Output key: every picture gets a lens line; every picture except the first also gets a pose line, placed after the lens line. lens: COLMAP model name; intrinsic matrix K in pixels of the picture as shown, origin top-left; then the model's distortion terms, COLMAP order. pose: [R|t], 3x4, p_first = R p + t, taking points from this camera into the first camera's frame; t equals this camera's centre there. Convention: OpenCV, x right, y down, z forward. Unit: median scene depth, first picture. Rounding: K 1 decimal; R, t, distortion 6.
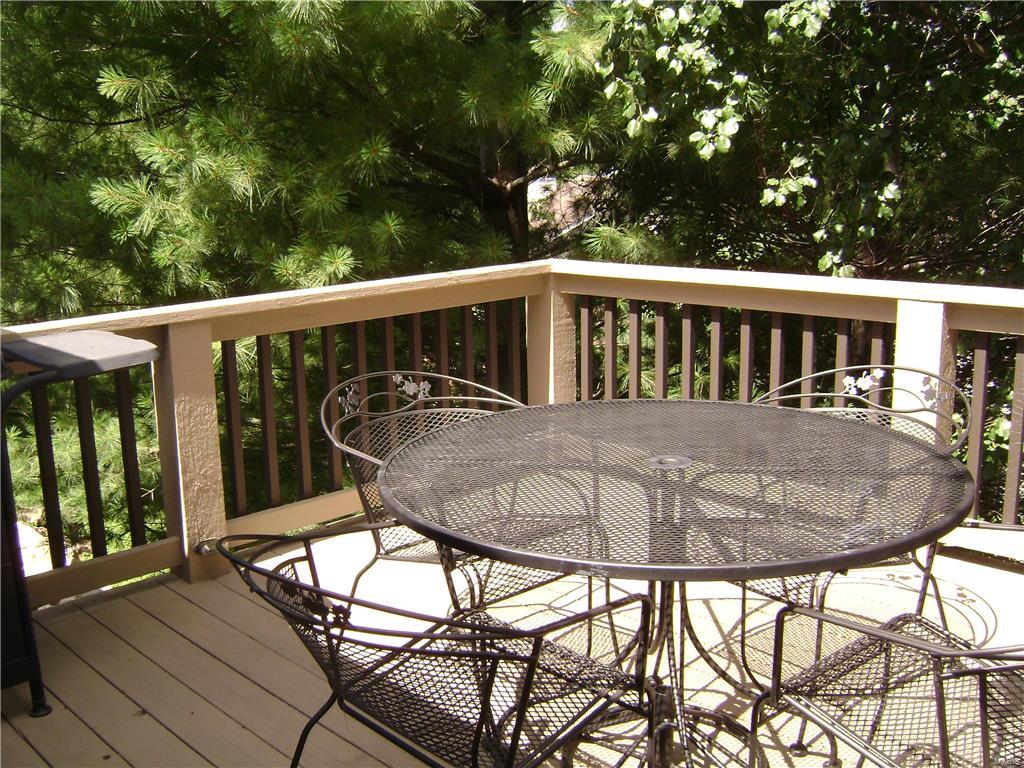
lens RADIAL K [[1046.1, 0, 512.0], [0, 1046.1, 384.0], [0, 0, 1]] dist [-0.165876, 0.115150]
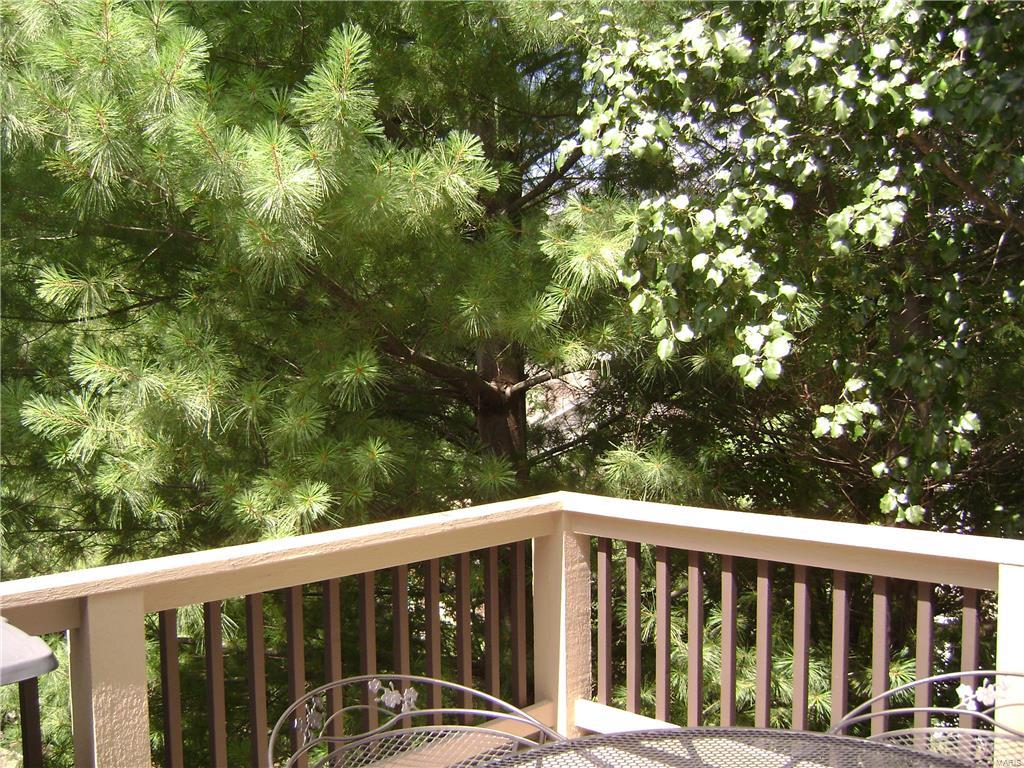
lens RADIAL K [[1046.1, 0, 512.0], [0, 1046.1, 384.0], [0, 0, 1]] dist [-0.165876, 0.115150]
pose [[0.999942, 0.007630, 0.007570, -0.012455], [-0.006247, 0.985720, -0.168278, -0.073479], [-0.008745, 0.168221, 0.985710, 0.165080]]
